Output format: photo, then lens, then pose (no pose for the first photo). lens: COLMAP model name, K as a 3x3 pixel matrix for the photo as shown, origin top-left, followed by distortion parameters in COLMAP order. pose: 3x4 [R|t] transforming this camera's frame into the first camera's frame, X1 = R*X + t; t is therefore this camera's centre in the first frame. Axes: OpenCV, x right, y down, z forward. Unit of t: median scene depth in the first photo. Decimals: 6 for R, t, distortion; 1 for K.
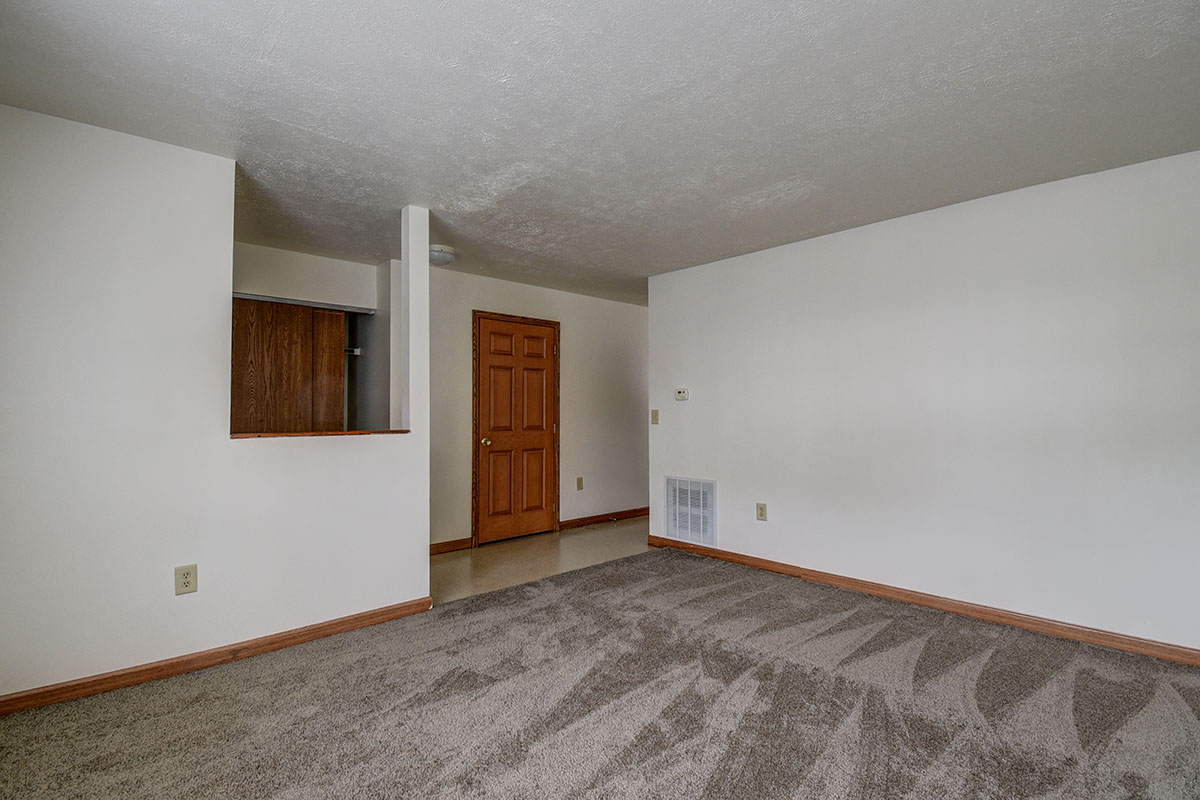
lens RADIAL K [[549.2, 0, 604.1], [0, 549.2, 401.2], [0, 0, 1]] dist [0.019432, -0.027777]
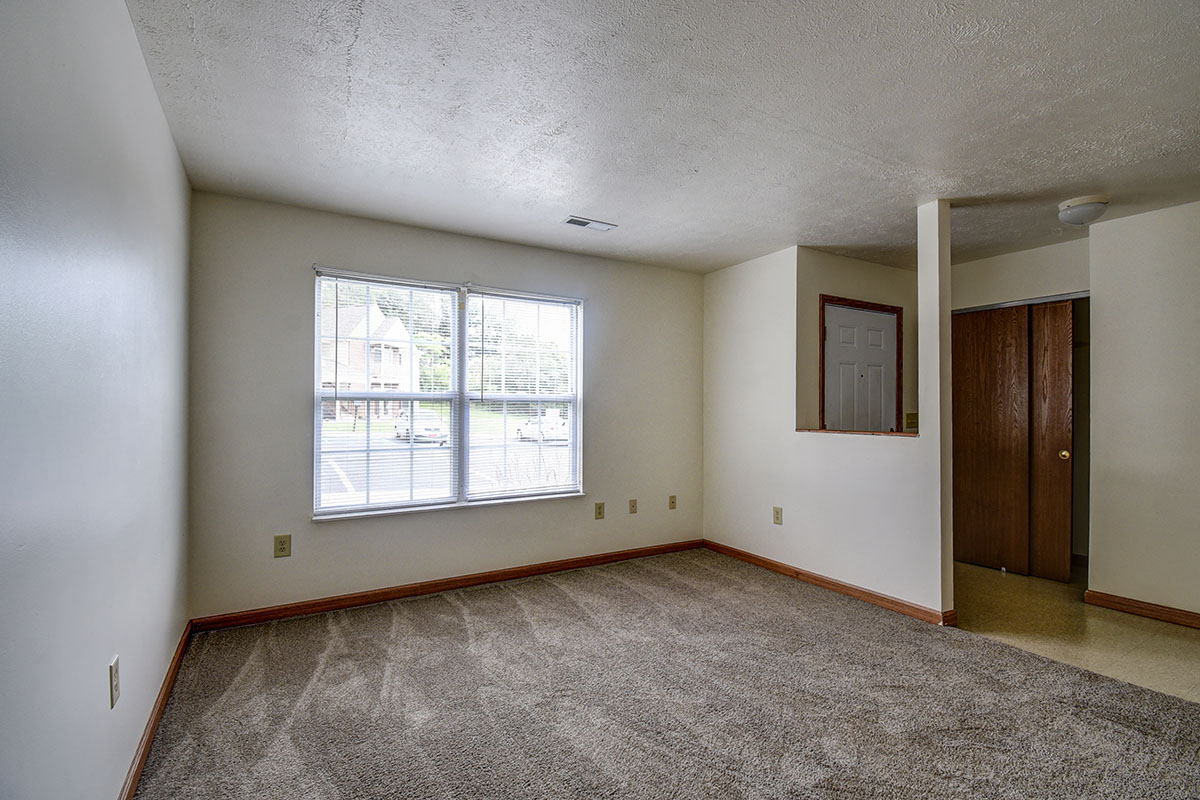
lens RADIAL K [[549.2, 0, 604.1], [0, 549.2, 401.2], [0, 0, 1]] dist [0.019432, -0.027777]
pose [[-0.216727, -0.012048, -0.976158, 0.579217], [0.010478, 0.999838, -0.014666, 0.001193], [0.976176, -0.013407, -0.216566, 0.514879]]
